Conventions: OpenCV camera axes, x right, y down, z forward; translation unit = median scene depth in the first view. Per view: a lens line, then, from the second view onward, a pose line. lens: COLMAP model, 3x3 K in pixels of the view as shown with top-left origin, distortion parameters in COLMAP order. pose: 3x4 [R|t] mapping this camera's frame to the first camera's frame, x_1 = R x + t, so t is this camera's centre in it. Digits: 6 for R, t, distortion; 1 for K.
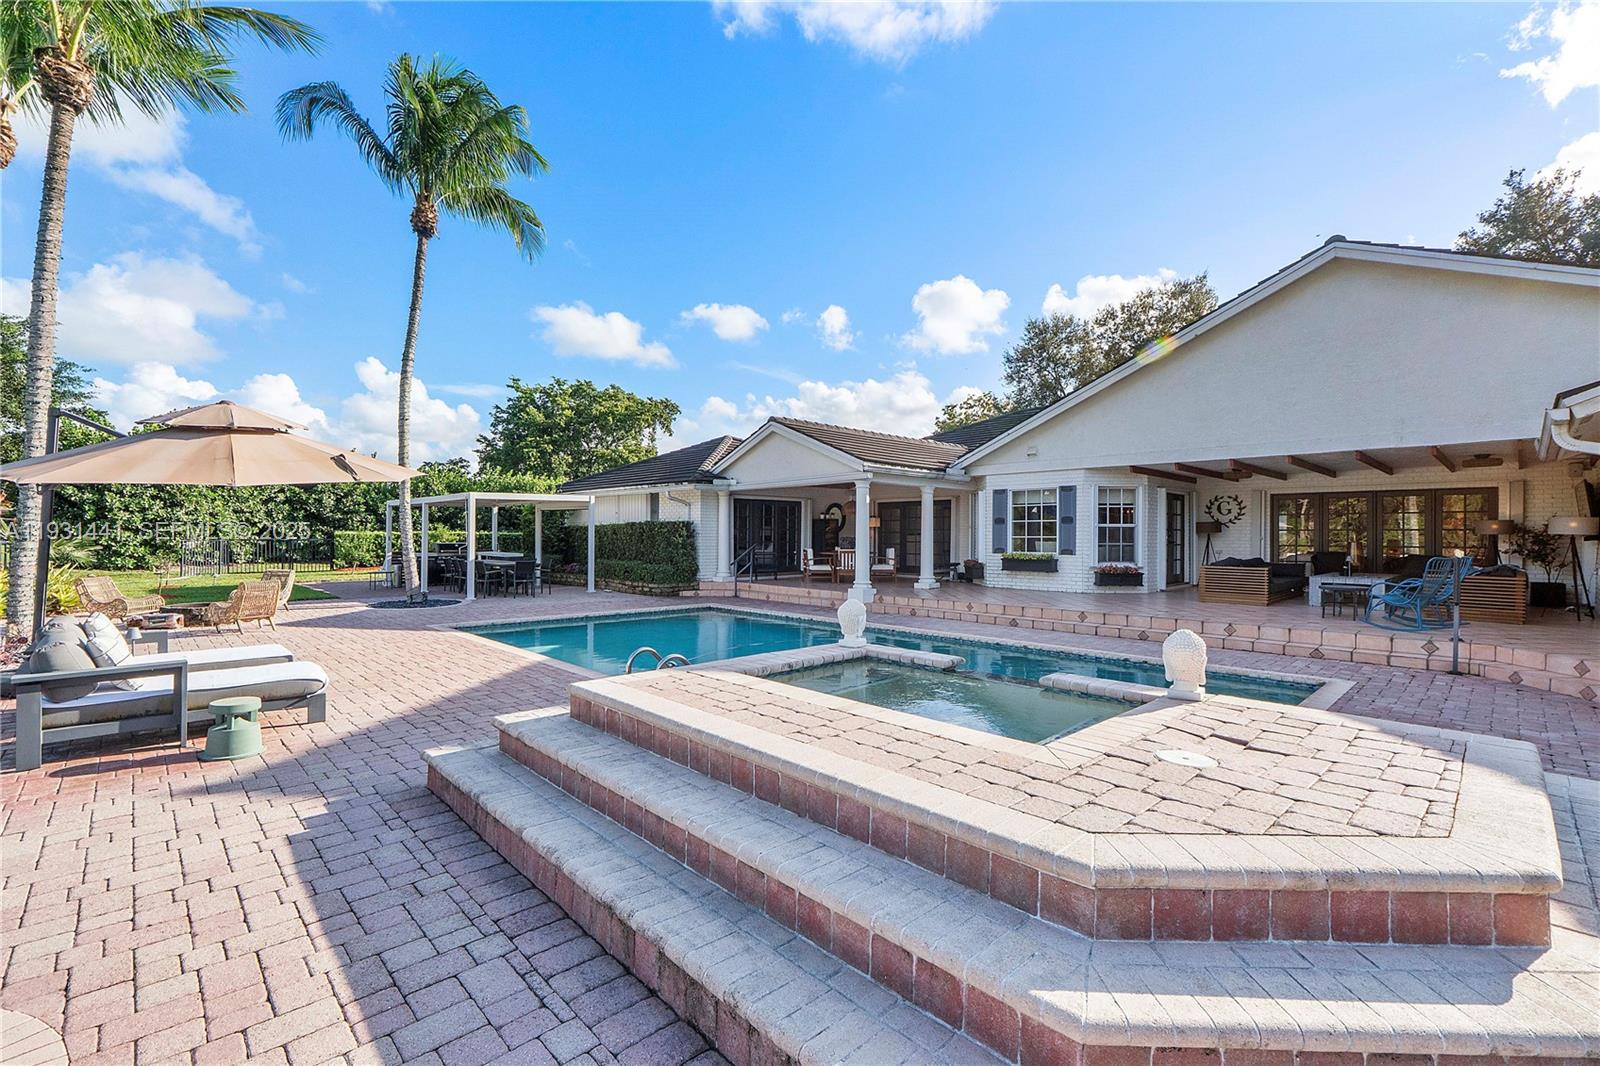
lens RADIAL K [[695.5, 0, 806.3], [0, 695.5, 529.1], [0, 0, 1]] dist [-0.005519, -0.000380]
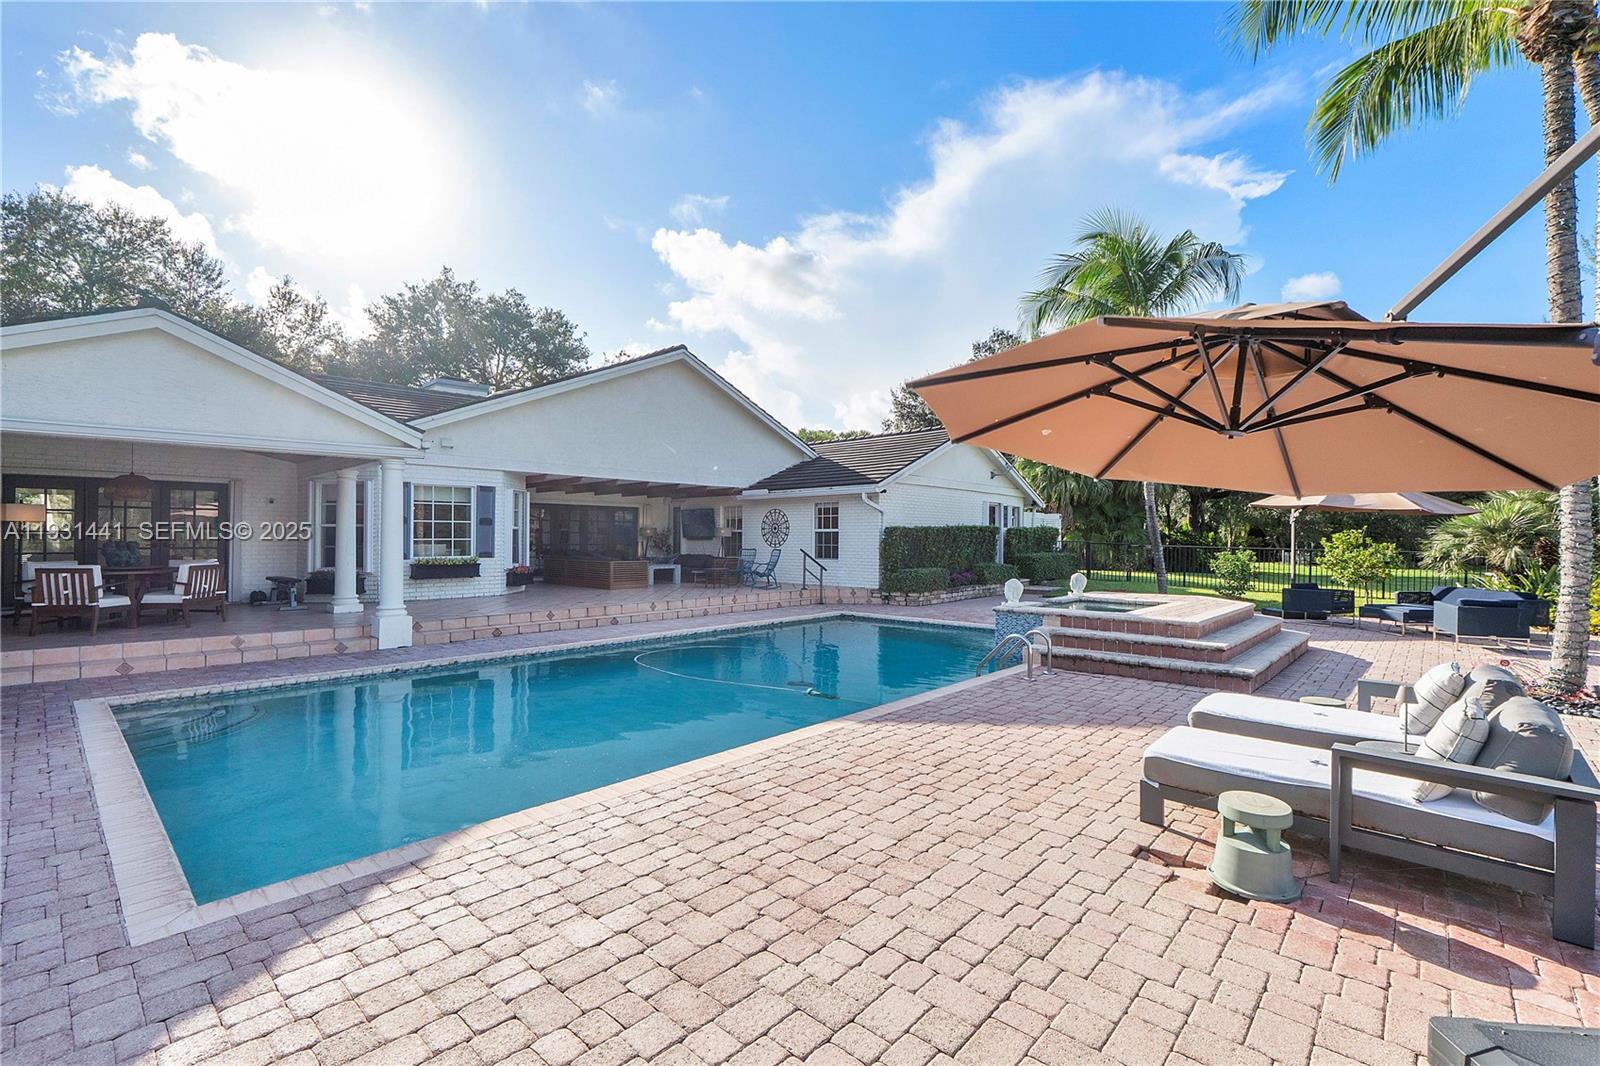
lens RADIAL K [[708.3, 0, 812.7], [0, 708.3, 520.6], [0, 0, 1]] dist [-0.013907, -0.000425]
pose [[-0.074200, 0.019317, 0.997056, -0.595285], [-0.010950, 0.999736, -0.020184, 0.000213], [-0.997183, -0.012415, -0.073968, 0.583007]]
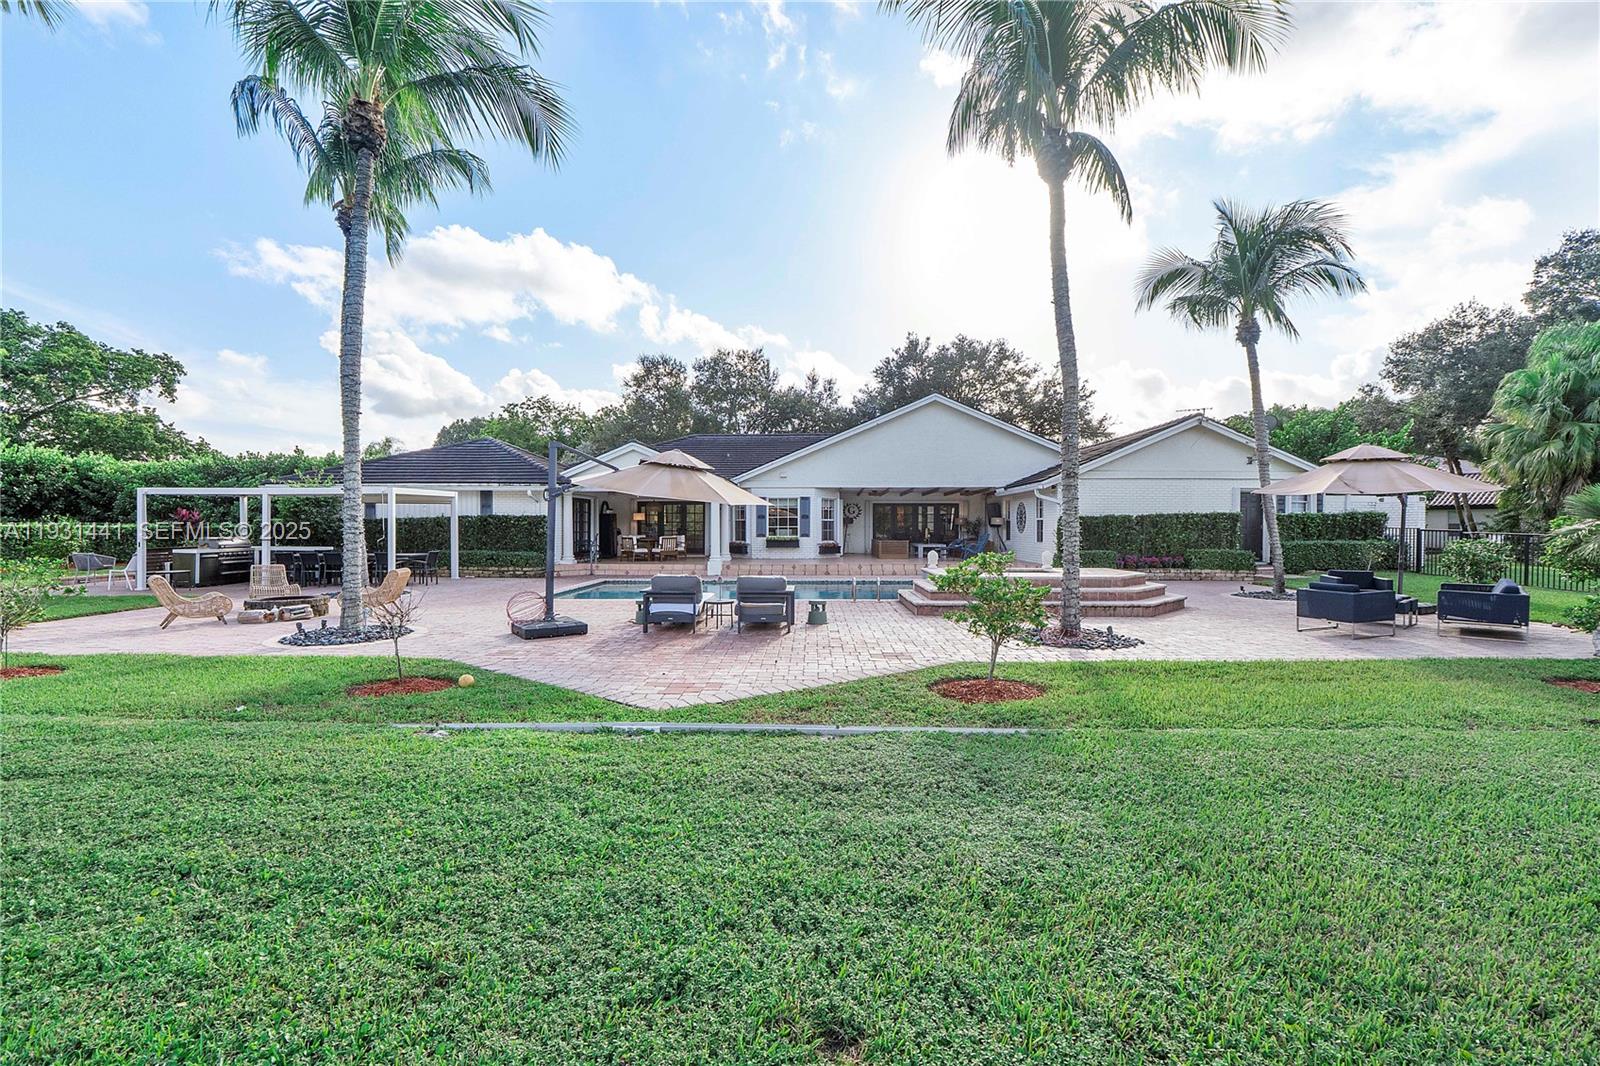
lens RADIAL K [[680.3, 0, 797.9], [0, 680.3, 525.2], [0, 0, 1]] dist [-0.009531, -0.000141]
pose [[0.714384, -0.005895, 0.699729, -0.764203], [-0.002185, 0.999941, 0.010655, -0.009644], [-0.699750, -0.009140, 0.714329, -0.177534]]
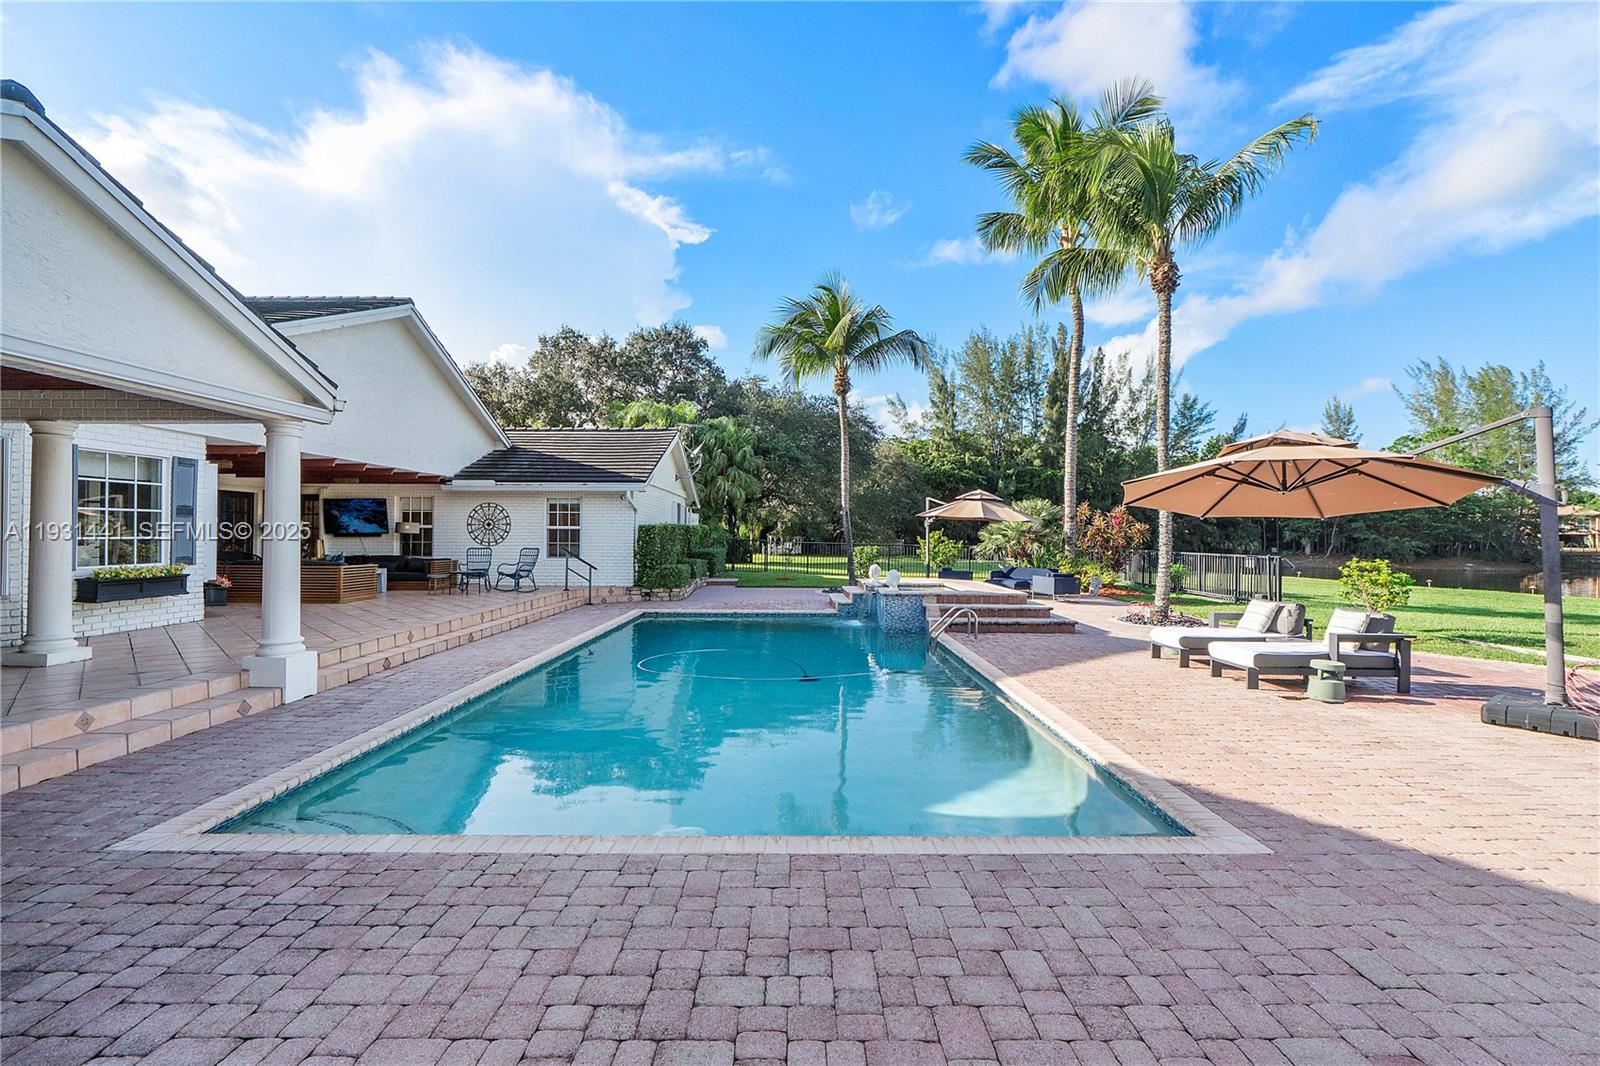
lens RADIAL K [[695.5, 0, 806.3], [0, 695.5, 529.1], [0, 0, 1]] dist [-0.005519, -0.000380]
pose [[-0.729785, -0.004533, 0.683662, -0.455729], [-0.016546, 0.999802, -0.011033, 0.000782], [-0.683477, -0.019363, -0.729716, 1.008733]]
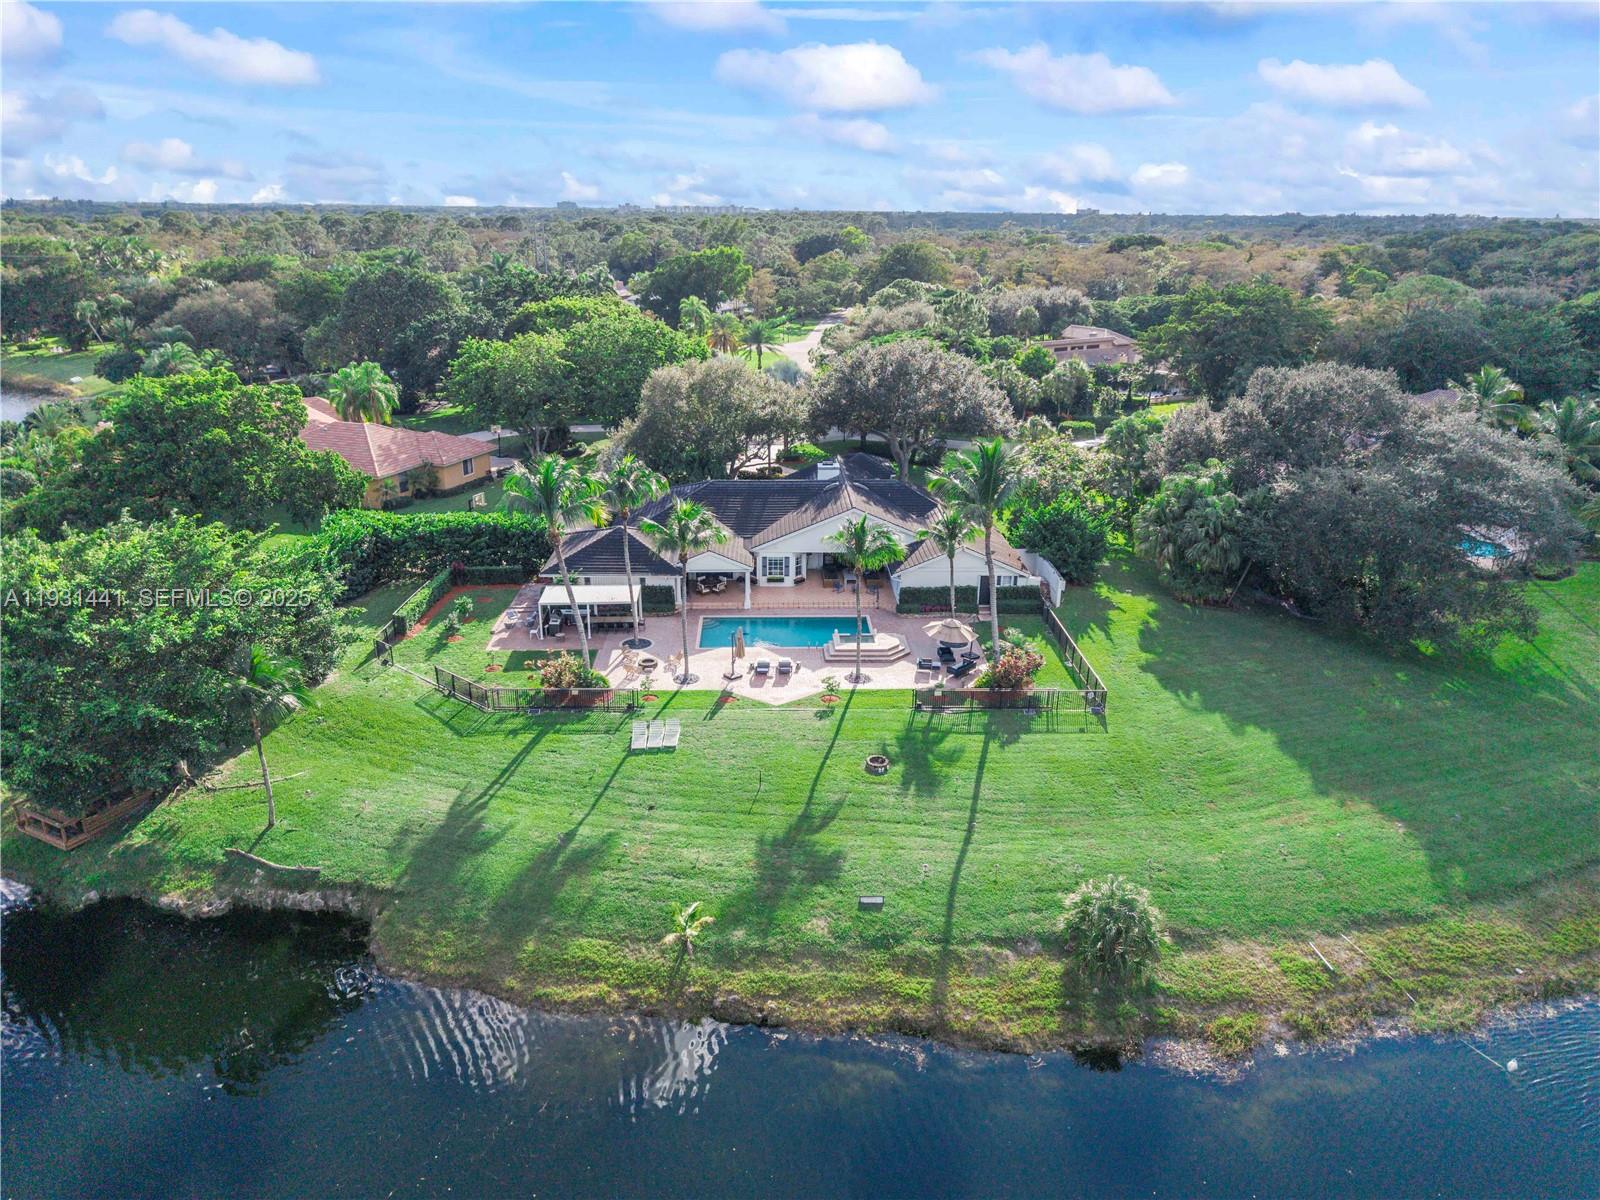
lens RADIAL K [[1089.6, 0, 806.9], [0, 1089.6, 602.5], [0, 0, 1]] dist [0.051568, -0.101682]
pose [[0.668458, -0.252182, 0.699692, -3.099205], [-0.016671, 0.935445, 0.353078, -1.612601], [-0.743563, -0.247682, 0.621102, -2.250116]]
